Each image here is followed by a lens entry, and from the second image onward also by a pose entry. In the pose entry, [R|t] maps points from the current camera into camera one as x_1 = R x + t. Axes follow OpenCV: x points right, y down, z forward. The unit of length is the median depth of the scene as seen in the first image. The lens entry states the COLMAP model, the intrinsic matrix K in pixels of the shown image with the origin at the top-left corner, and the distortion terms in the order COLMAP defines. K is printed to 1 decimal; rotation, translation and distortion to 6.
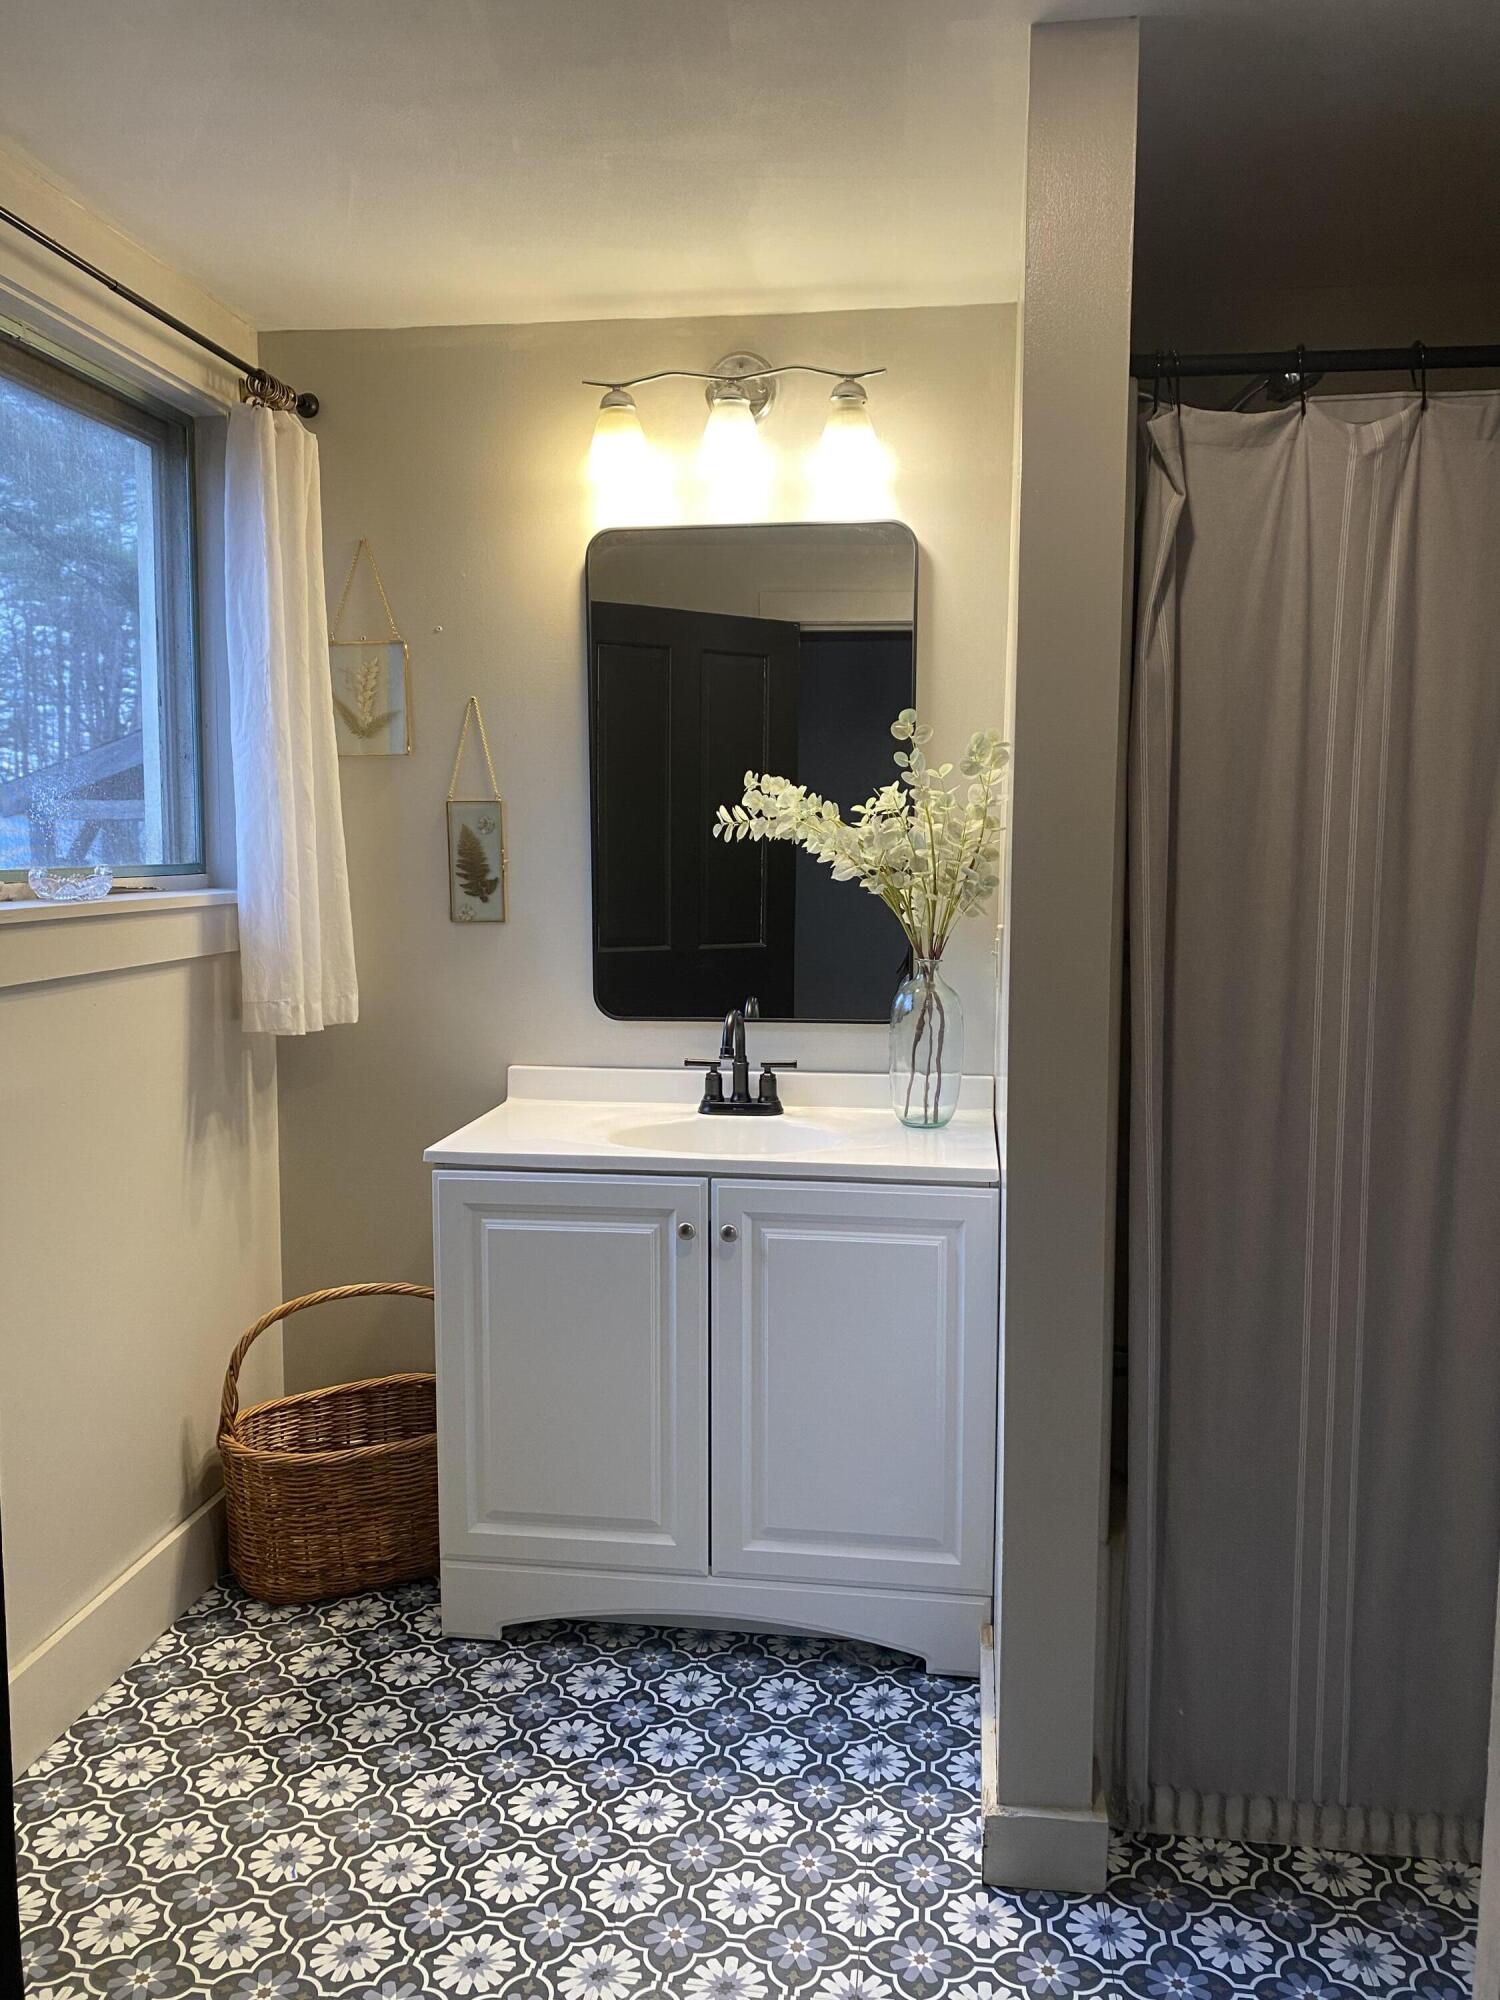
lens RADIAL K [[1529.9, 0, 765.4], [0, 1529.9, 999.7], [0, 0, 1]] dist [0.041393, -0.033707]
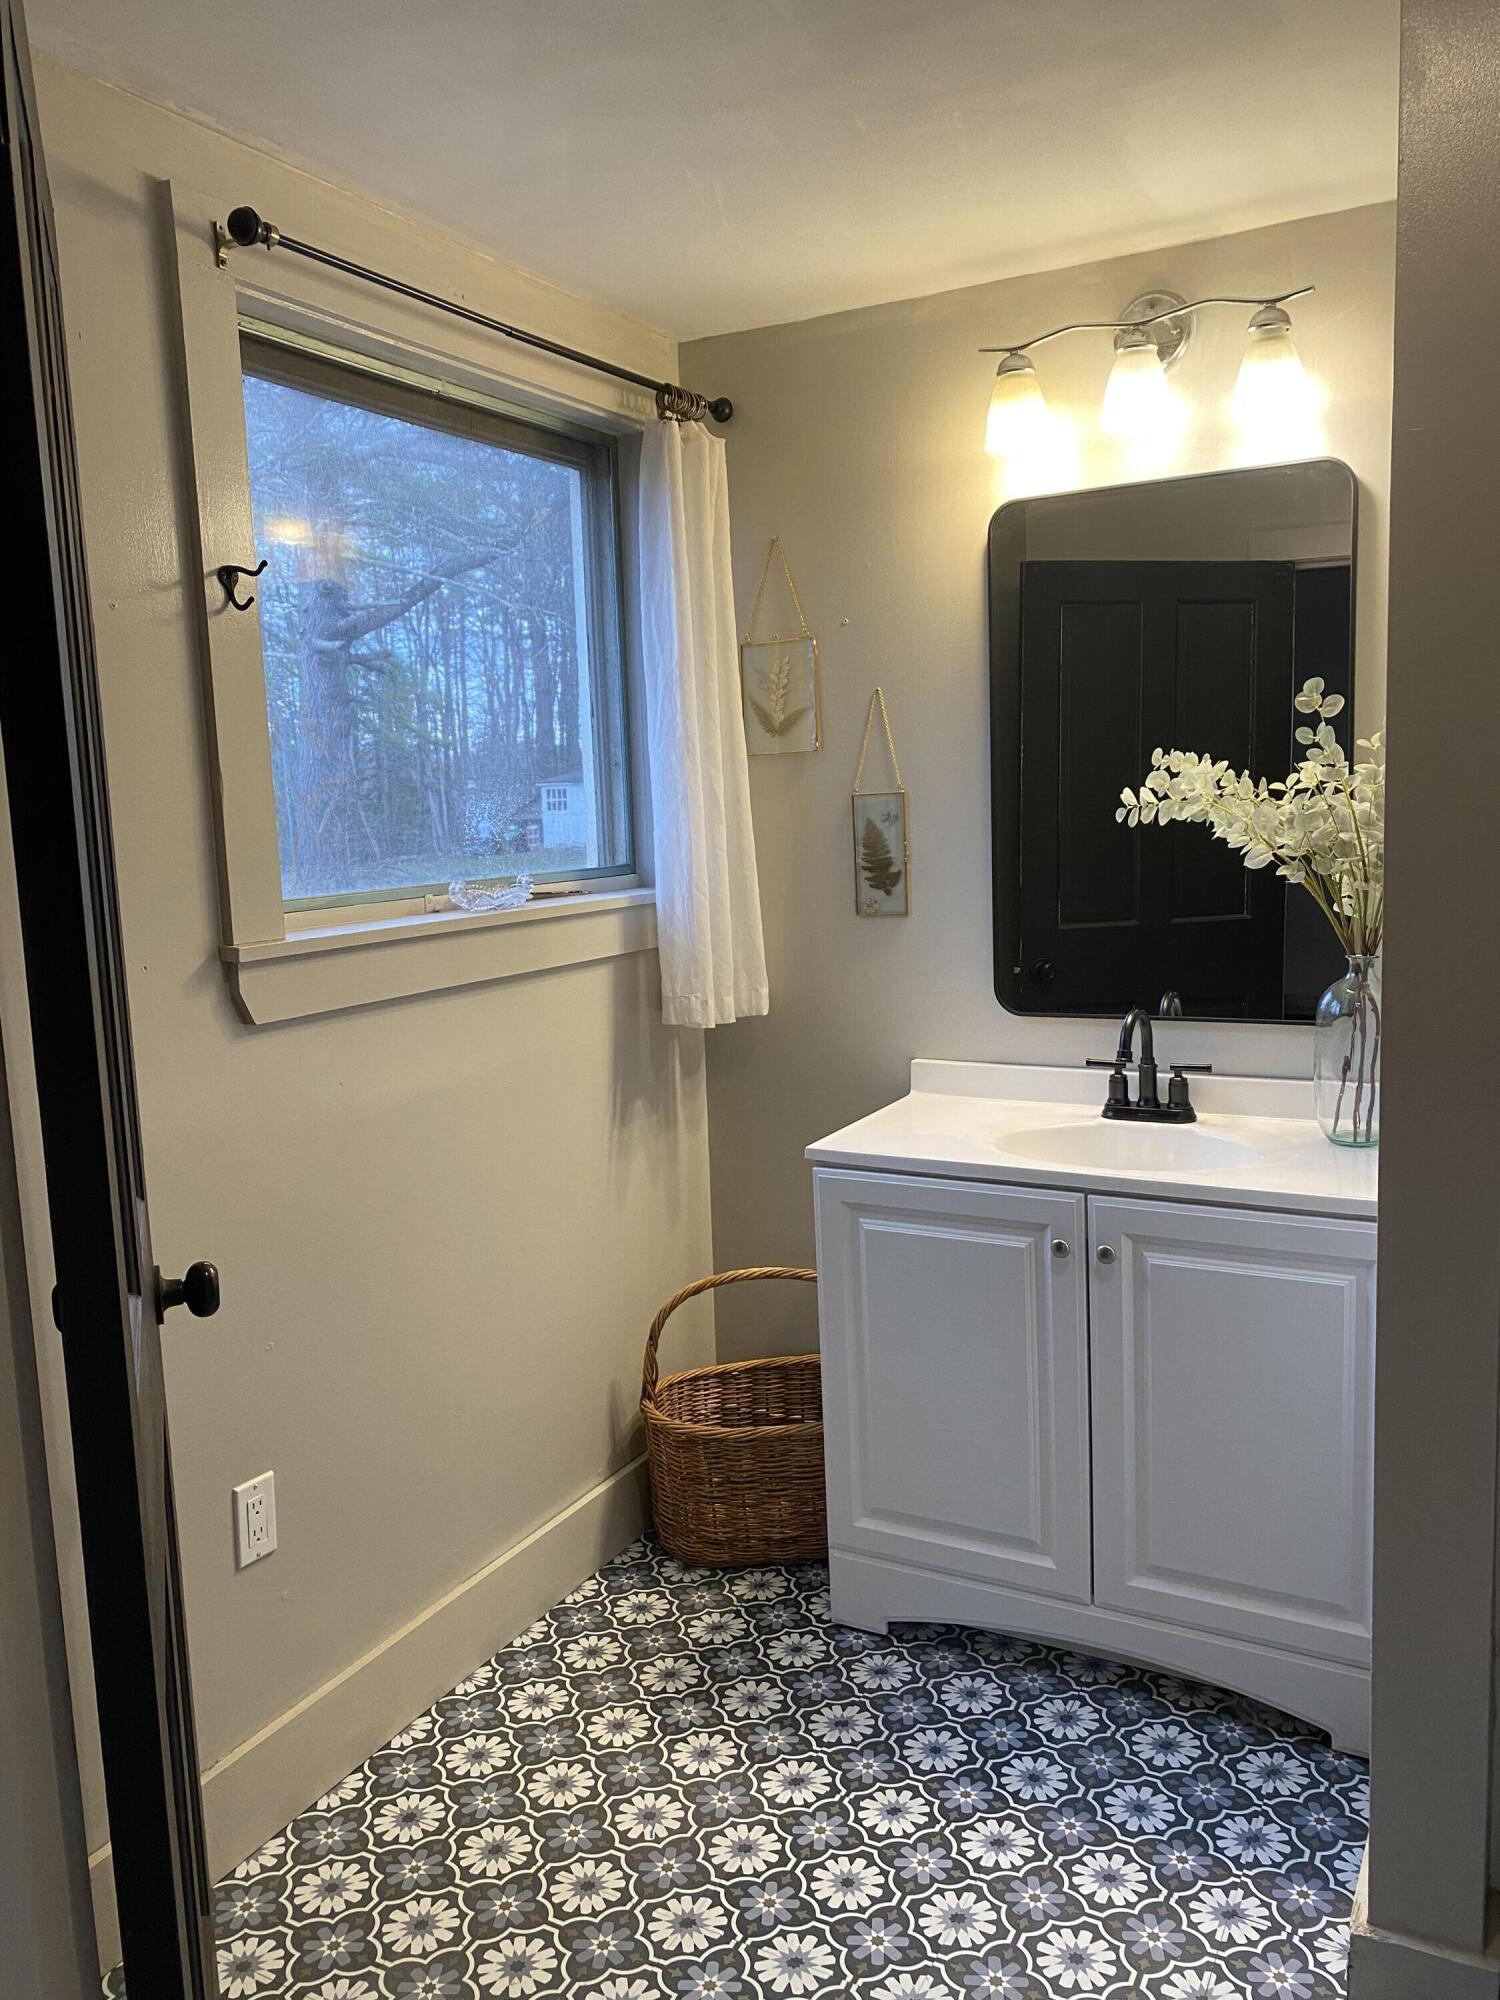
lens RADIAL K [[1529.9, 0, 756.9], [0, 1529.9, 1009.9], [0, 0, 1]] dist [0.041393, -0.033707]
pose [[0.933839, 0.011774, -0.357501, 0.100921], [0.002236, 0.999246, 0.038748, -0.030474], [0.357688, -0.036984, 0.933109, 0.044471]]
